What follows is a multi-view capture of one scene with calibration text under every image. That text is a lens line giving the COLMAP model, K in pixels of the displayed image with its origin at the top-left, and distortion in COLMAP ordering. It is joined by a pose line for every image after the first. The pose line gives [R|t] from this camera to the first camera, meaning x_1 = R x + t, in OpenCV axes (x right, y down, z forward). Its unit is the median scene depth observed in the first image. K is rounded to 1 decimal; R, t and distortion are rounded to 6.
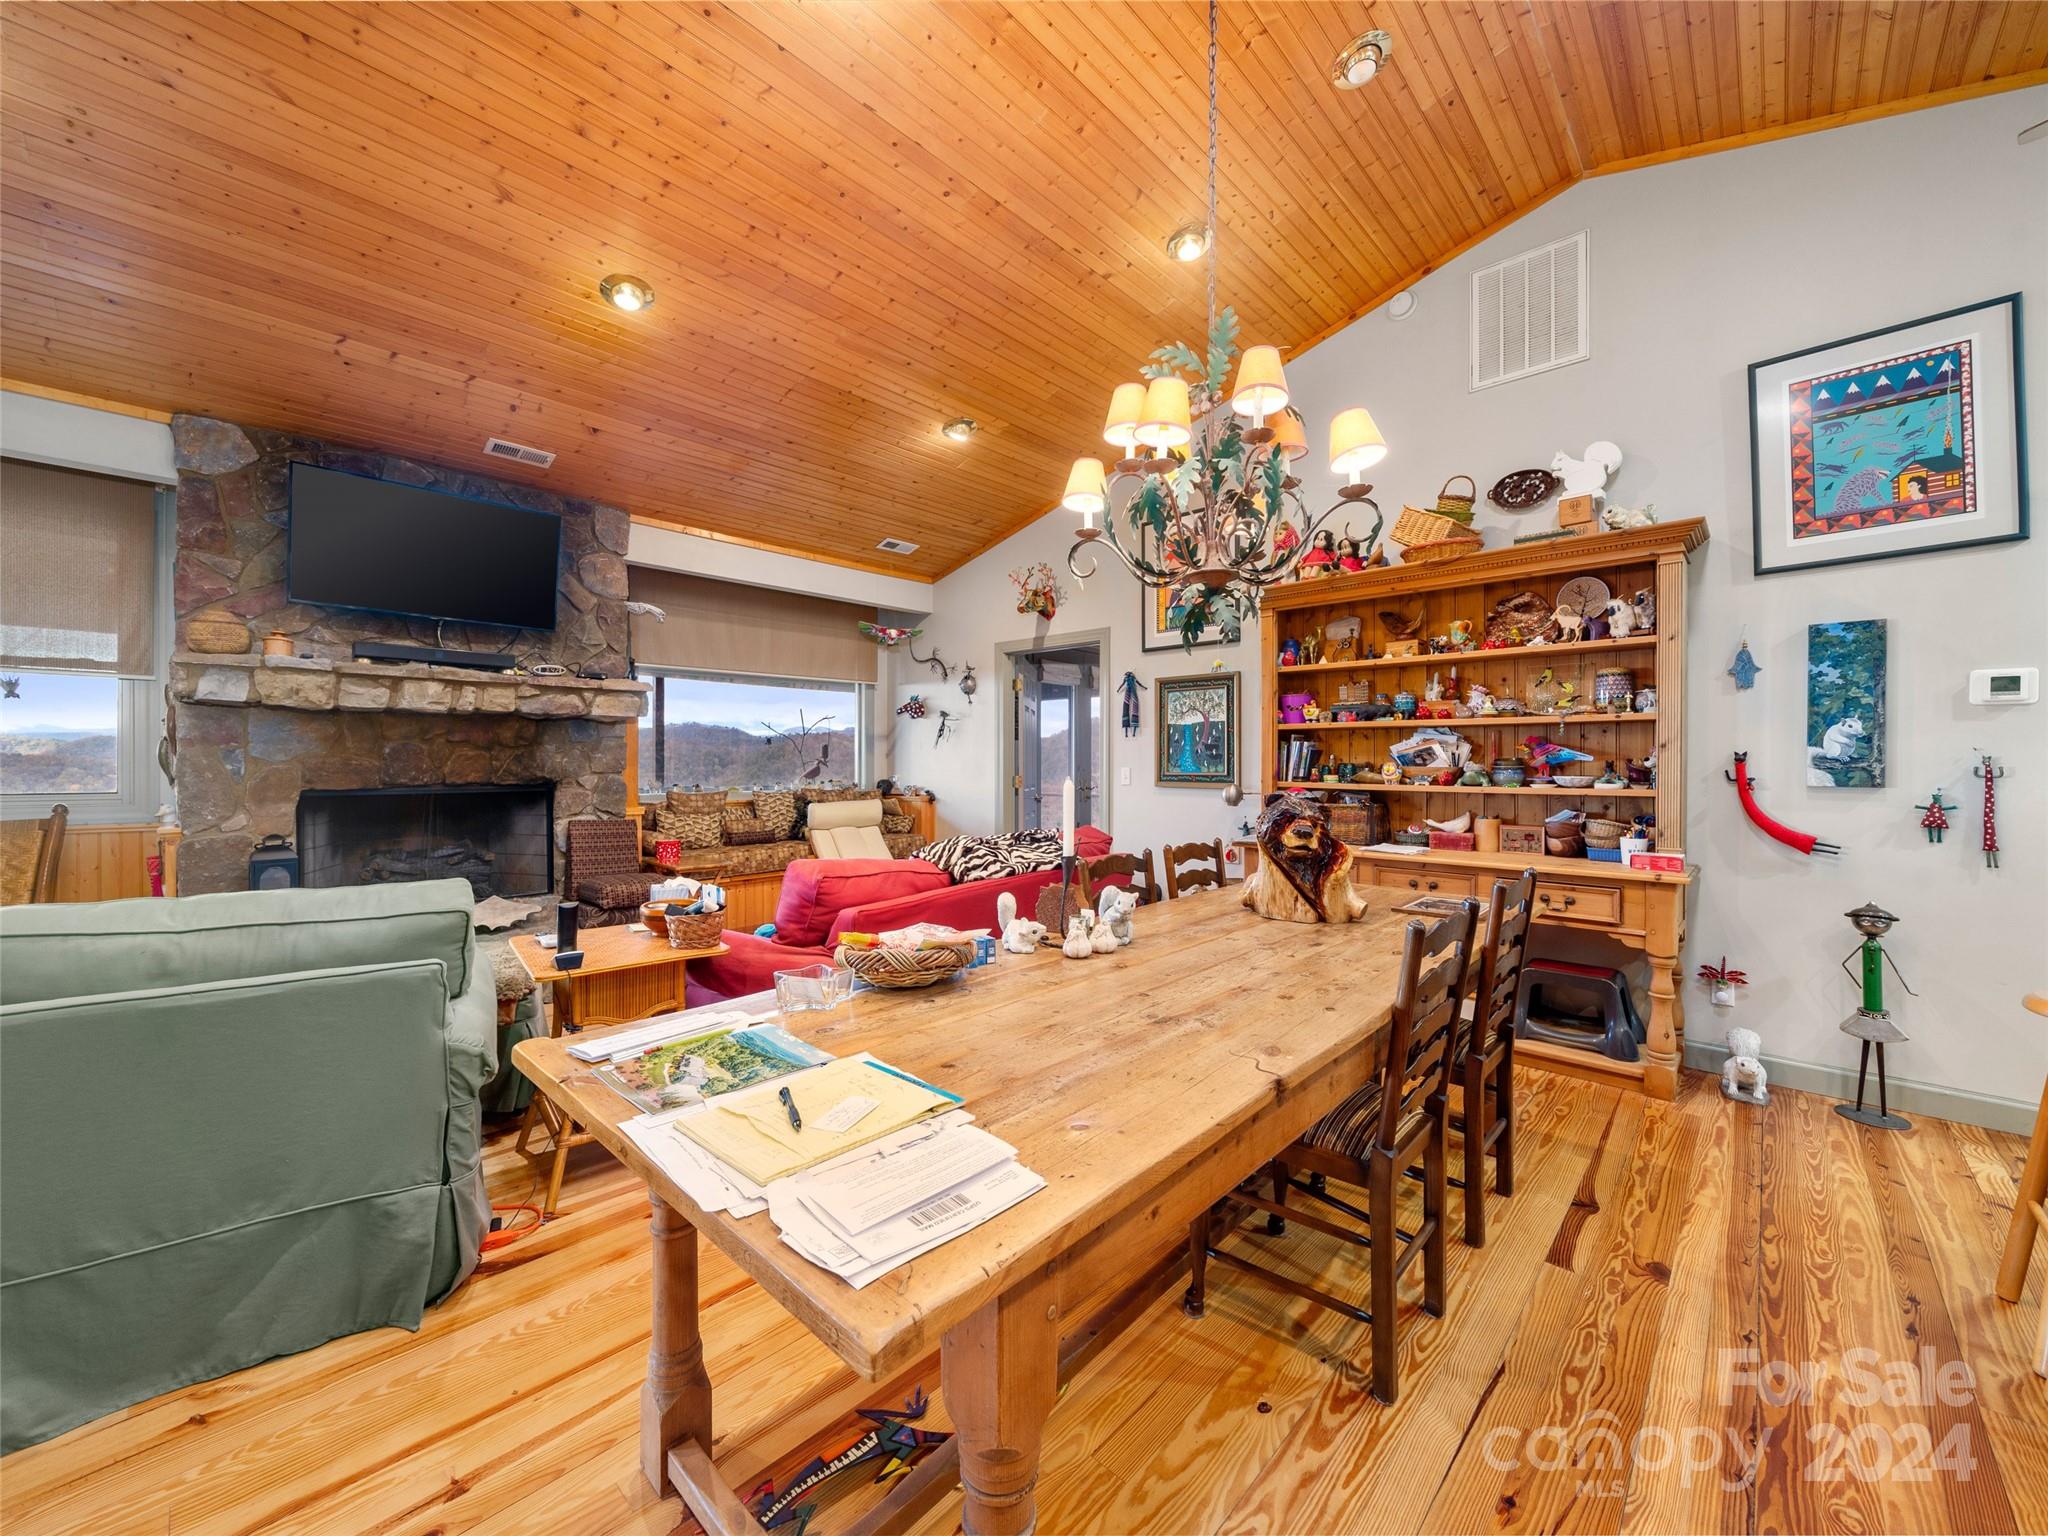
lens RADIAL K [[791.6, 0, 1018.3], [0, 791.6, 769.0], [0, 0, 1]] dist [-0.006196, 0.000193]
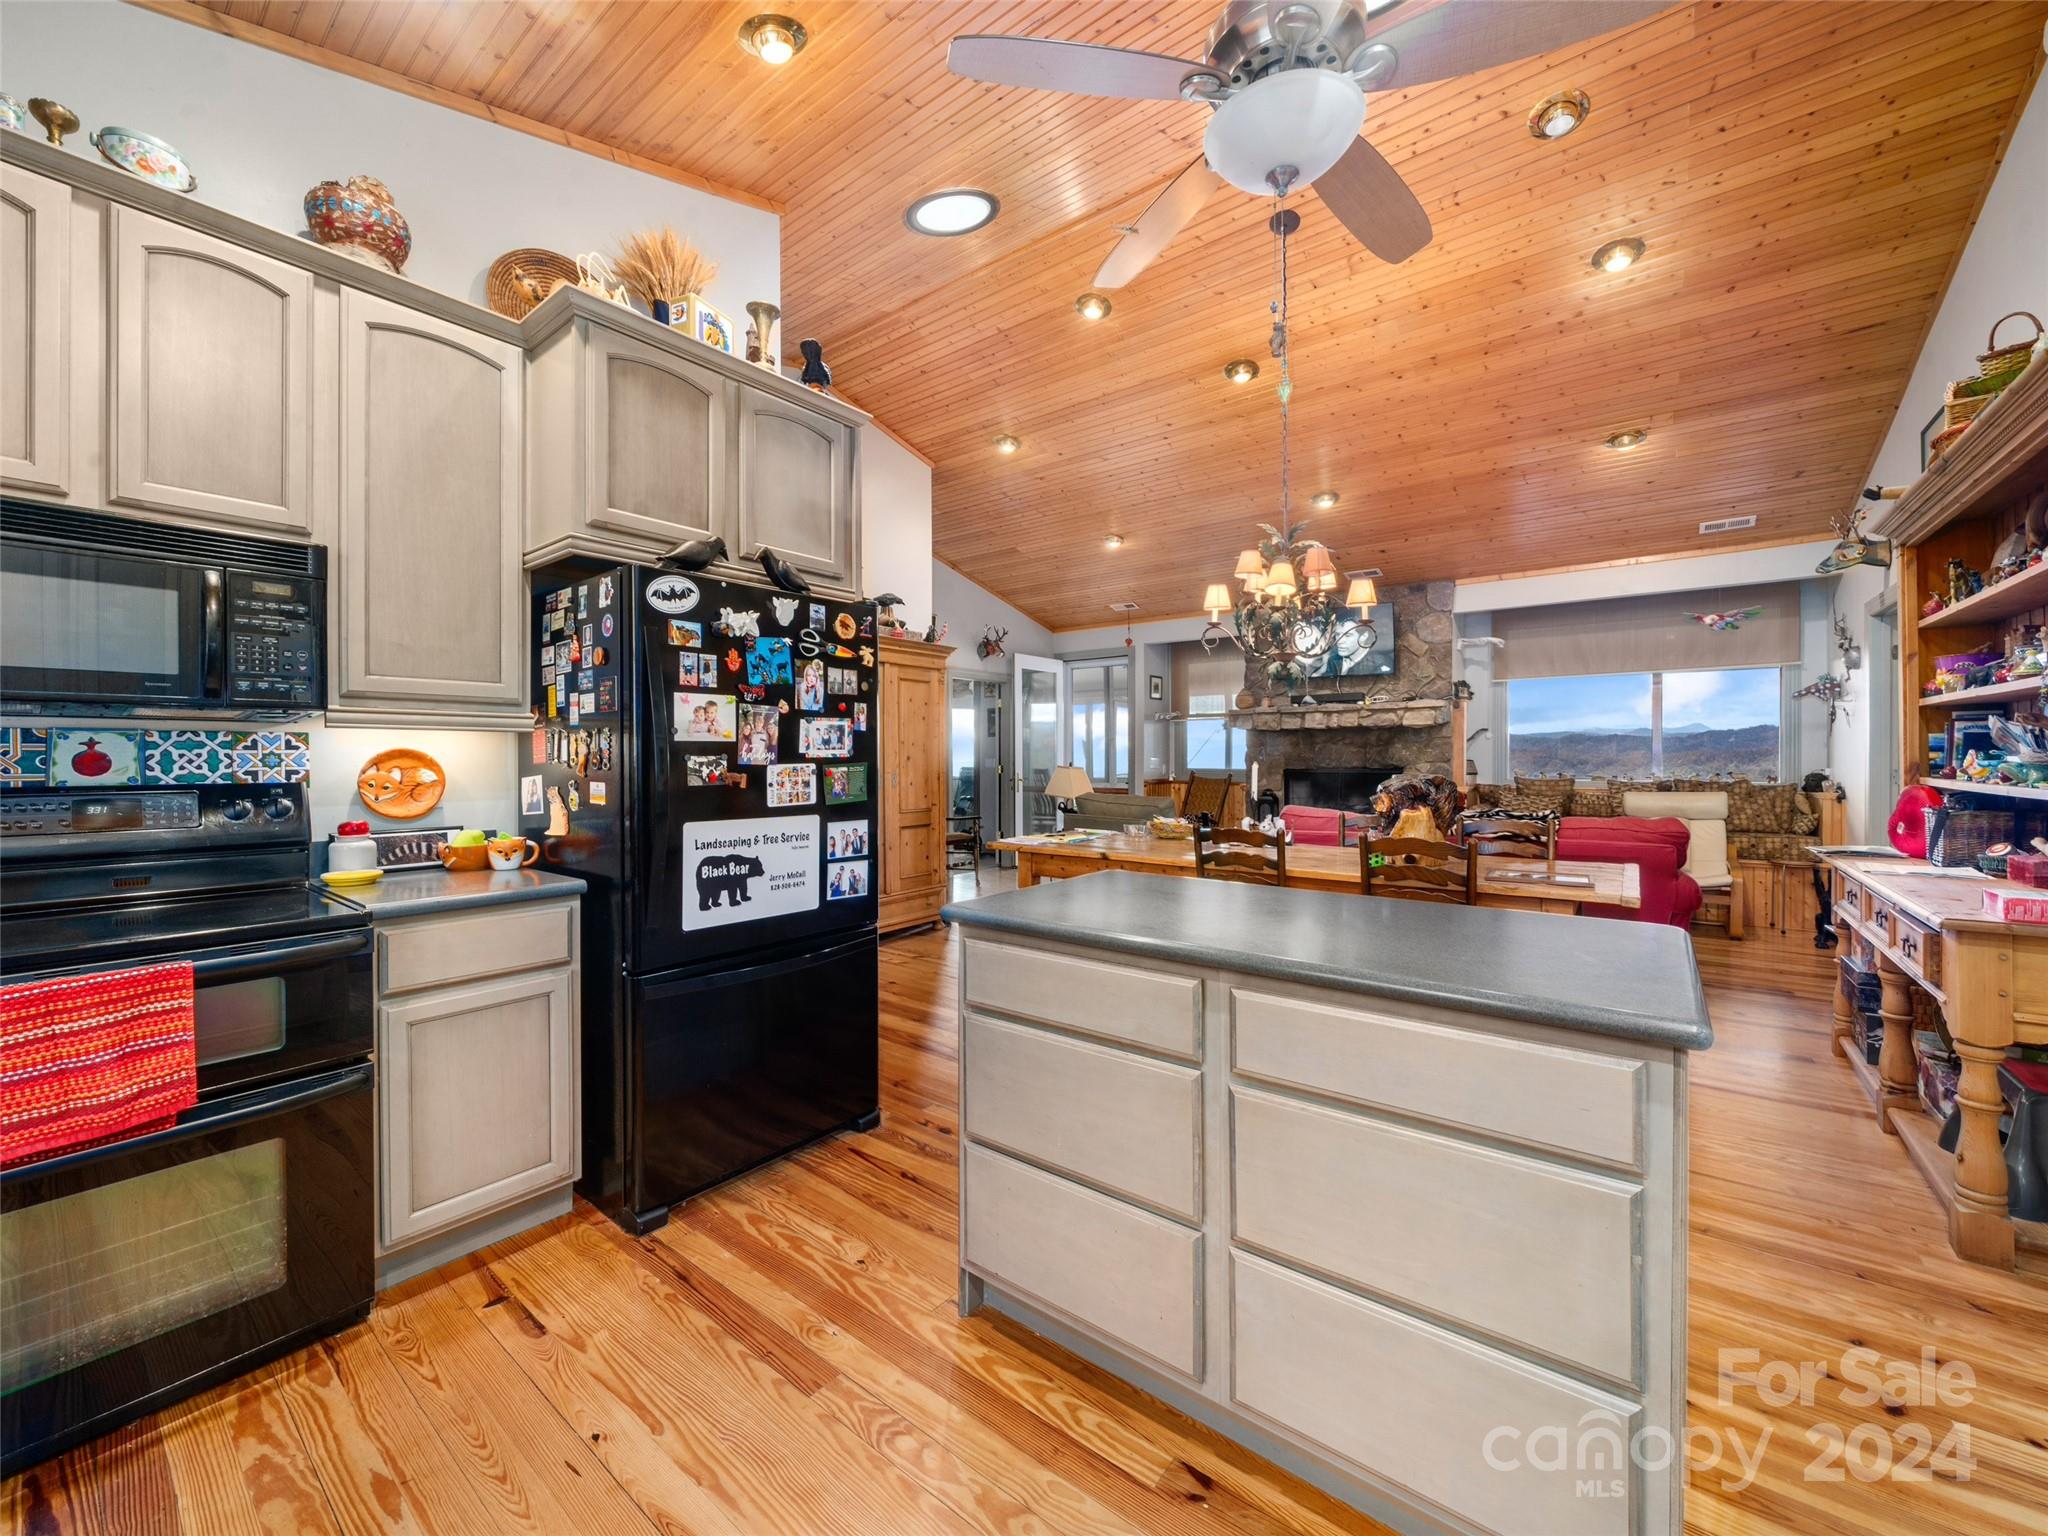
lens RADIAL K [[791.6, 0, 1018.4], [0, 791.6, 759.7], [0, 0, 1]] dist [-0.006196, 0.000193]
pose [[0.090623, 0.001815, -0.995884, 0.968571], [-0.004002, 0.999991, 0.001458, 0.002118], [0.995877, 0.003854, 0.090629, 0.099874]]
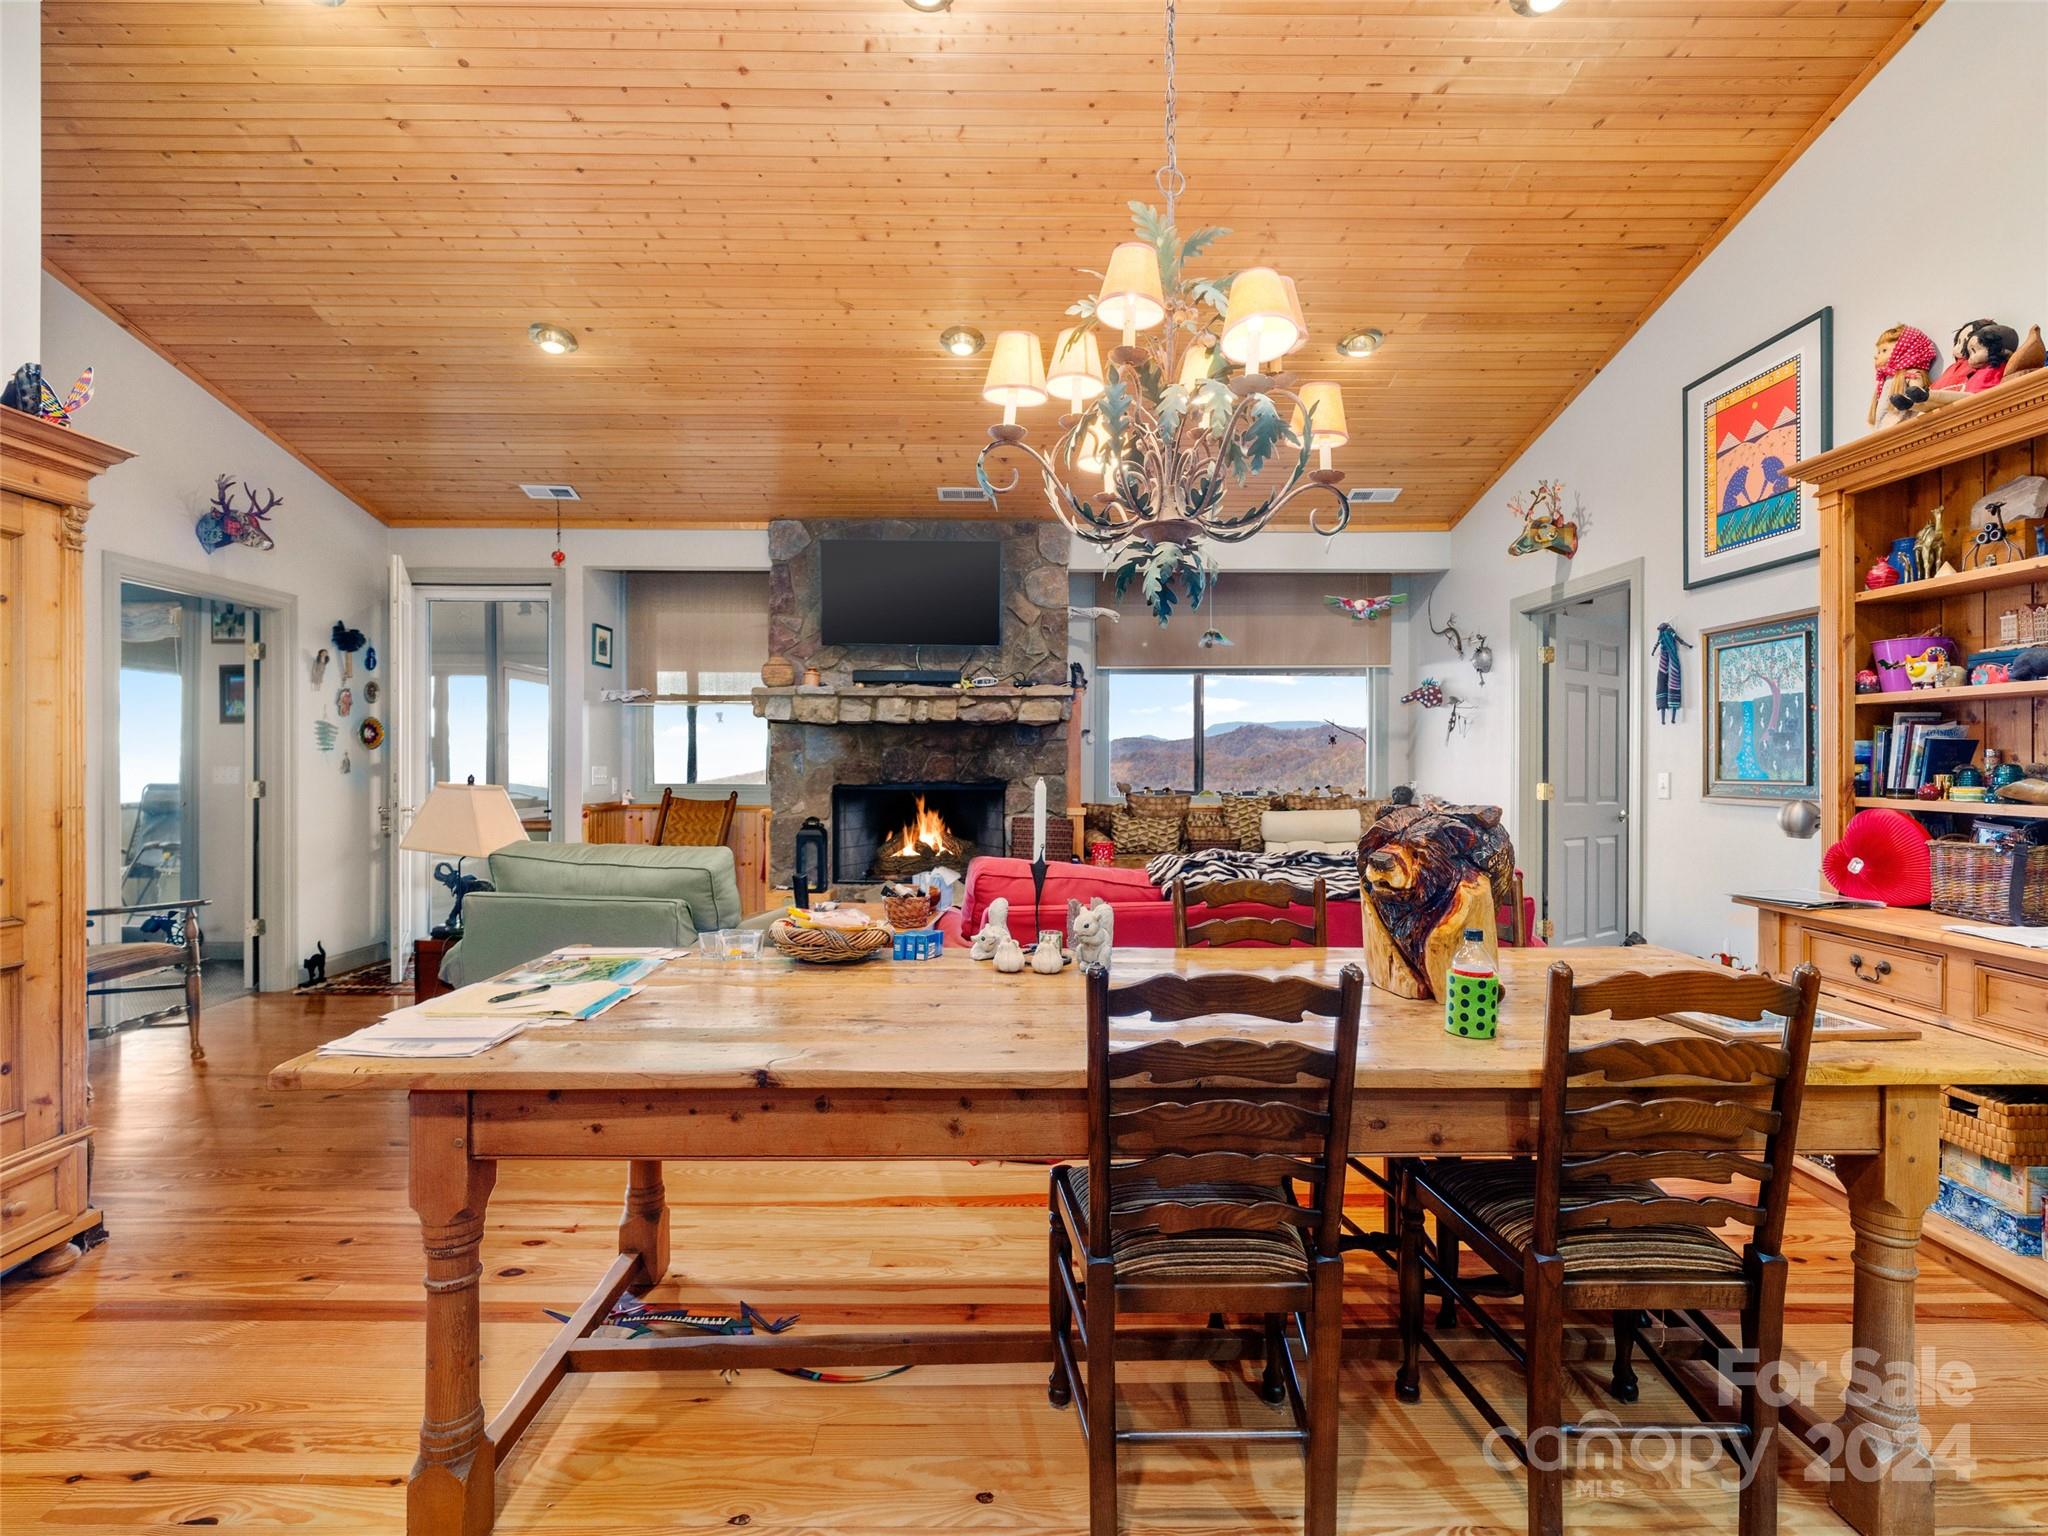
lens RADIAL K [[944.6, 0, 1020.5], [0, 944.6, 769.1], [0, 0, 1]] dist [0.000705, -0.000831]
pose [[0.692883, 0.002871, -0.721044, 0.399988], [-0.006879, 0.999973, -0.002628, 0.002025], [0.721017, 0.006781, 0.692884, 0.109061]]
